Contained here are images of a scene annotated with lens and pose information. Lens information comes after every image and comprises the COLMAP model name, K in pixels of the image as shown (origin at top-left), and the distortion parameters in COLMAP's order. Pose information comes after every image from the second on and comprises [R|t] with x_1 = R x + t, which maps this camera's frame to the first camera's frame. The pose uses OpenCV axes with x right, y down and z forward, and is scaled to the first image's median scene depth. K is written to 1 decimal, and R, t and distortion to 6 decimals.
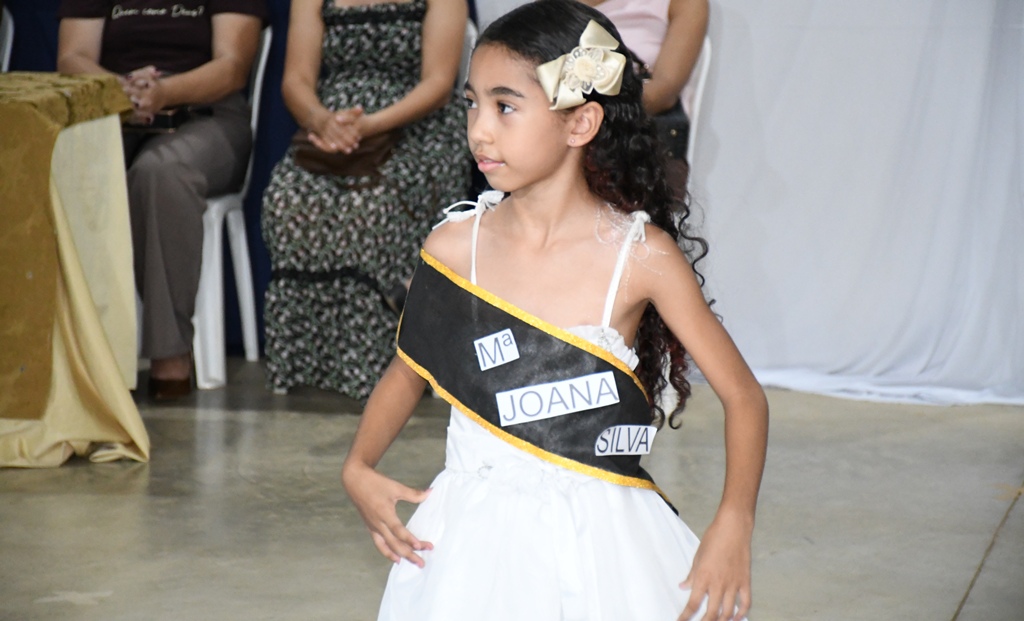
lens RADIAL K [[3884.3, 0, 501.7], [0, 3884.3, 289.2], [0, 0, 1]] dist [1.421239, 0.000000]
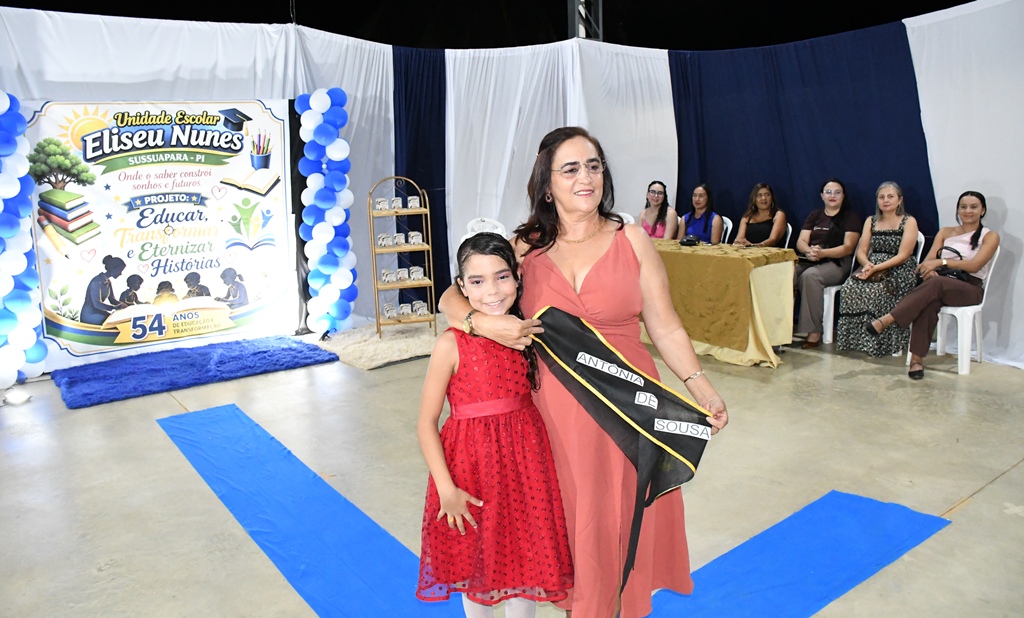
lens RADIAL K [[818.1, 0, 424.7], [0, 818.1, 286.0], [0, 0, 1]] dist [-0.140987, 0.090485]
pose [[0.725436, 0.083234, -0.683239, 0.145561], [-0.062241, 0.996527, 0.055315, -0.043422], [0.685470, 0.002398, 0.728097, 0.315795]]
